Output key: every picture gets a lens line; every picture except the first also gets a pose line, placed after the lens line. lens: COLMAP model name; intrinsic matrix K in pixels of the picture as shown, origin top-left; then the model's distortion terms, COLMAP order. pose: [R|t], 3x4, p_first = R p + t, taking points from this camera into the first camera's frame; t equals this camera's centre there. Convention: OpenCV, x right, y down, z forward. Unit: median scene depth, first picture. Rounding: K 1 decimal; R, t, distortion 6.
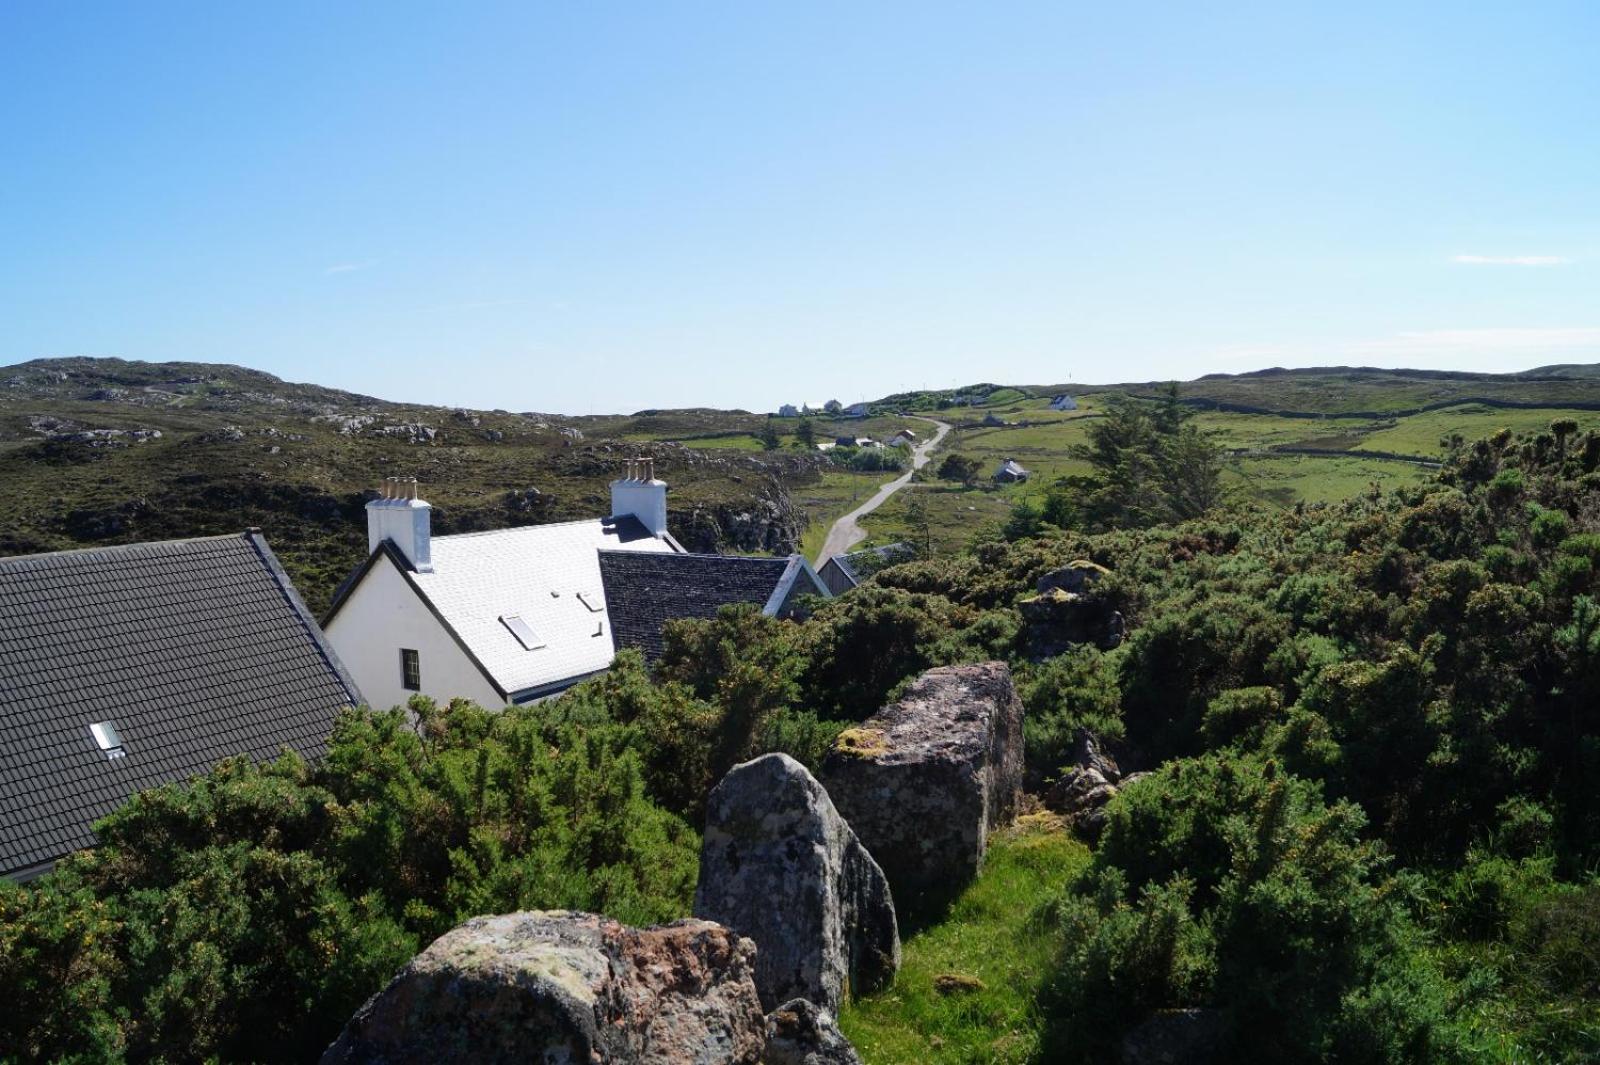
lens RADIAL K [[1131.5, 0, 800.0], [0, 1131.5, 532.5], [0, 0, 1]] dist [0.031609, 0.001112]
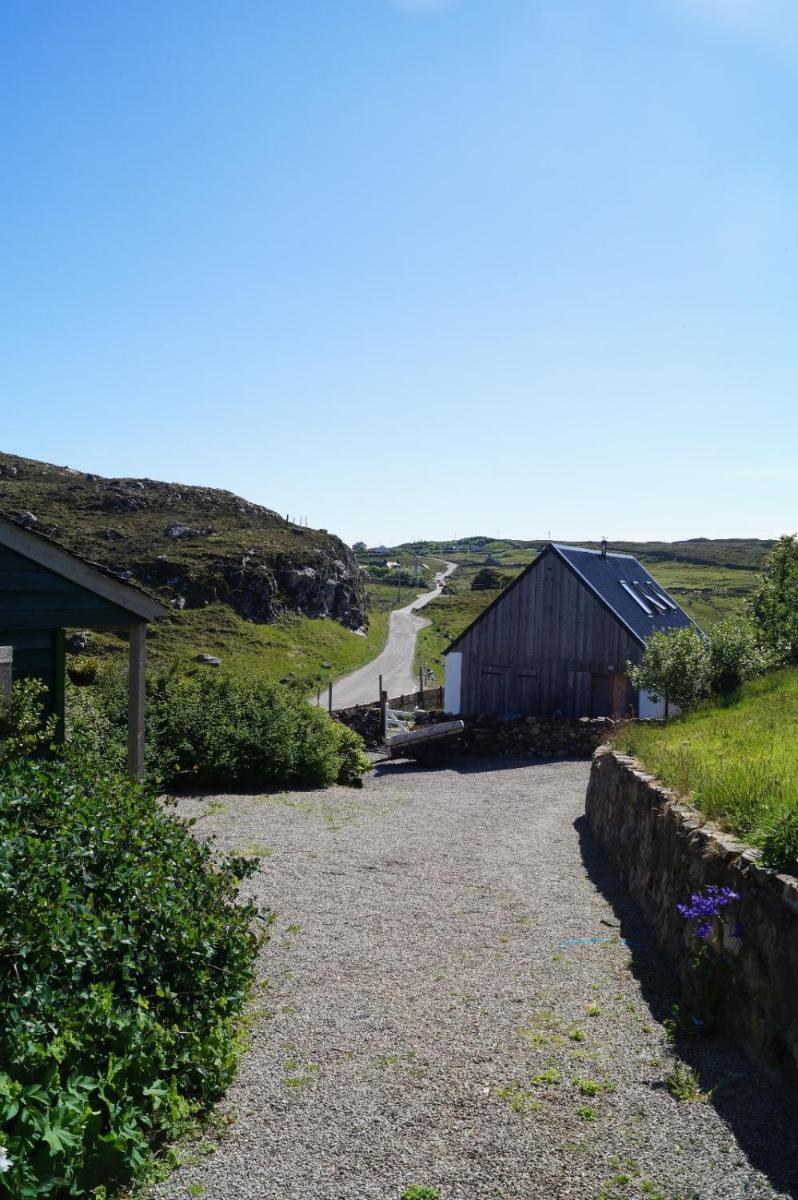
lens RADIAL K [[837.6, 0, 378.7], [0, 837.6, 601.3], [0, 0, 1]] dist [-0.007429, 0.002398]
pose [[0.996483, 0.052341, 0.065432, -0.036043], [-0.047983, 0.996633, -0.066479, 0.040902], [-0.068692, 0.063105, 0.995640, 0.410109]]
